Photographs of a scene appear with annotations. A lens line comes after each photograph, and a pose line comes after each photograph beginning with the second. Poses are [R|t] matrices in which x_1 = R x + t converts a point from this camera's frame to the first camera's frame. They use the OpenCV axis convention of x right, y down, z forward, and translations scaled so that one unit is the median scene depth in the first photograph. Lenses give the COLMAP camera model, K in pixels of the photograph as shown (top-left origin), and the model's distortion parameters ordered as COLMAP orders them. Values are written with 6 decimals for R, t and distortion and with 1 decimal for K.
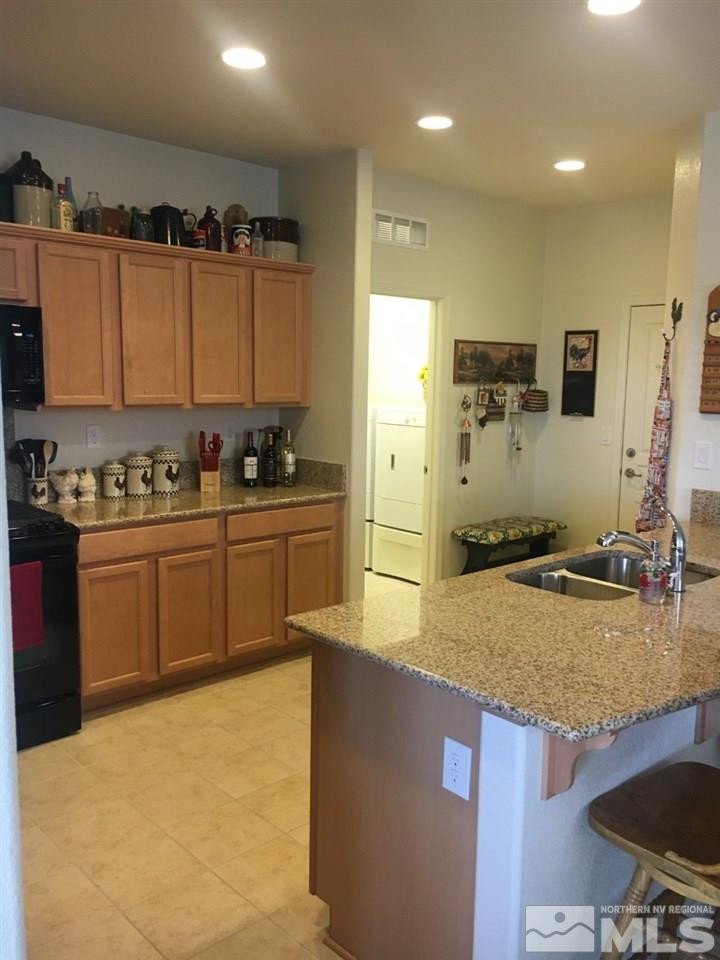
lens RADIAL K [[819.9, 0, 360.0], [0, 819.9, 480.0], [0, 0, 1]] dist [0.063412, 0.004054]
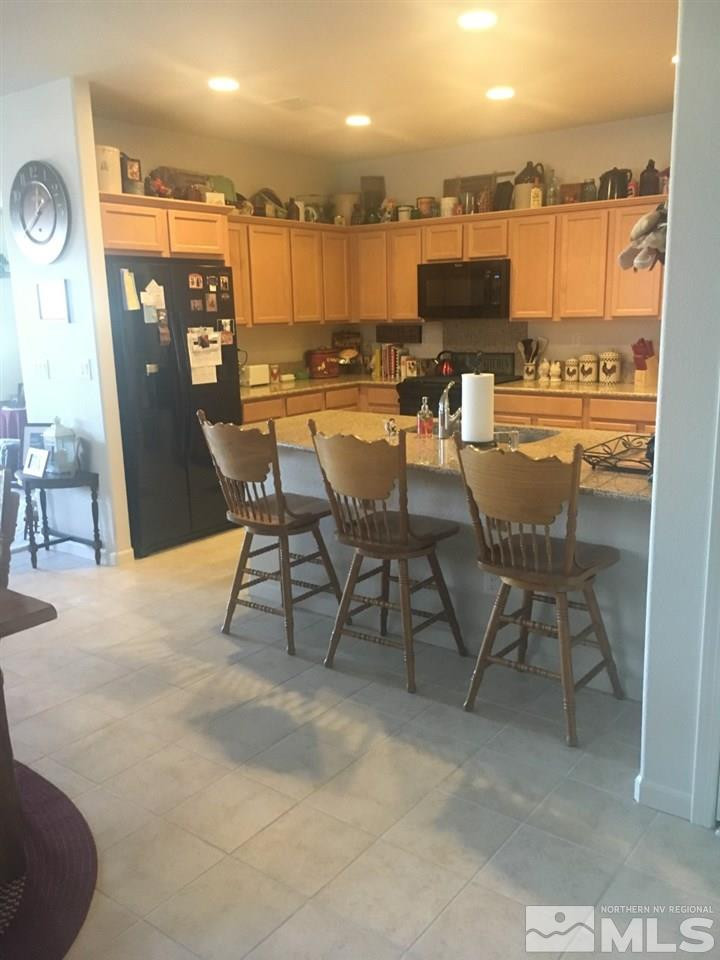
lens RADIAL K [[819.9, 0, 360.0], [0, 819.9, 480.0], [0, 0, 1]] dist [0.063412, 0.004054]
pose [[0.167800, 0.192217, -0.966900, 0.803274], [-0.100318, 0.979045, 0.177222, -0.021237], [0.980704, 0.067259, 0.183567, 0.262881]]
